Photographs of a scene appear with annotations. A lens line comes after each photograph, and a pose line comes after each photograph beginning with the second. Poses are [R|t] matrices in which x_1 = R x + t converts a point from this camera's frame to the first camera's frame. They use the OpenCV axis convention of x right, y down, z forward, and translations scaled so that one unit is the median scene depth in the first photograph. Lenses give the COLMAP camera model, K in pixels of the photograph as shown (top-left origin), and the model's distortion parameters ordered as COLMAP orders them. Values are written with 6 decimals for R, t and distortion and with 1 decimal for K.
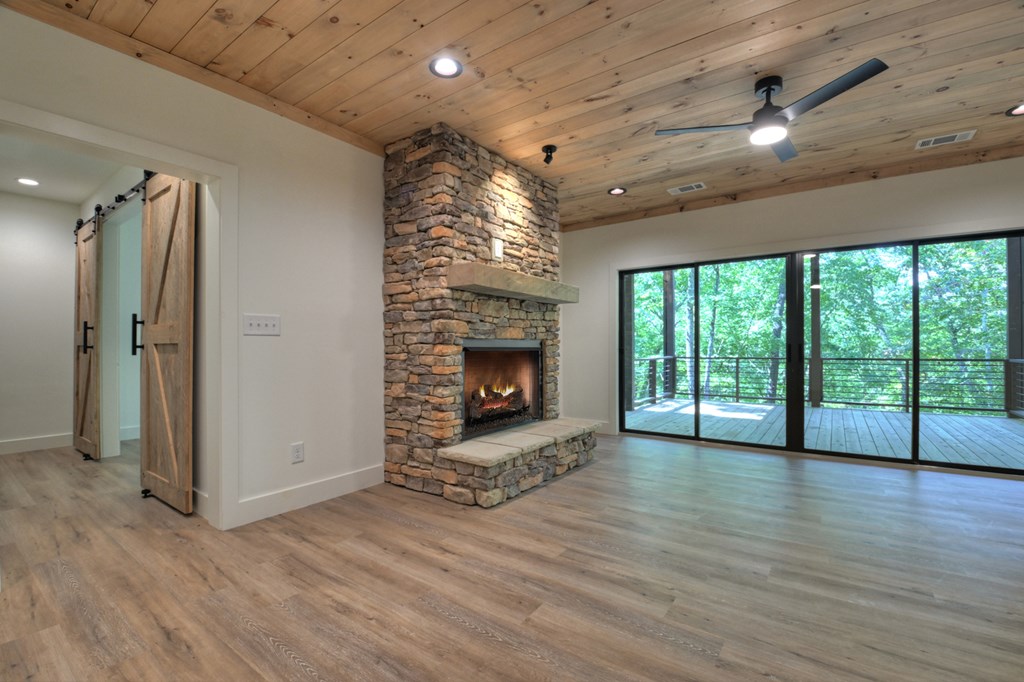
lens RADIAL K [[451.7, 0, 508.9], [0, 451.7, 346.8], [0, 0, 1]] dist [-0.000661, -0.000737]
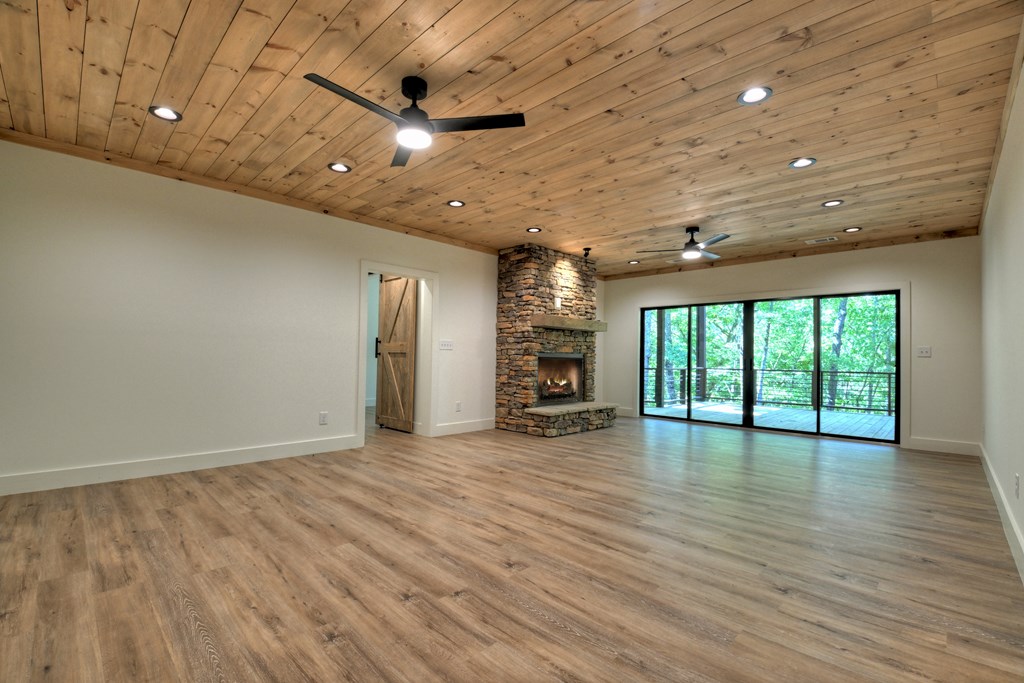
lens RADIAL K [[451.7, 0, 507.5], [0, 451.7, 352.2], [0, 0, 1]] dist [-0.000661, -0.000737]
pose [[0.988282, 0.016183, -0.151781, 0.056619], [-0.017785, 0.999800, -0.009199, 0.000957], [0.151602, 0.011791, 0.988371, -0.864645]]
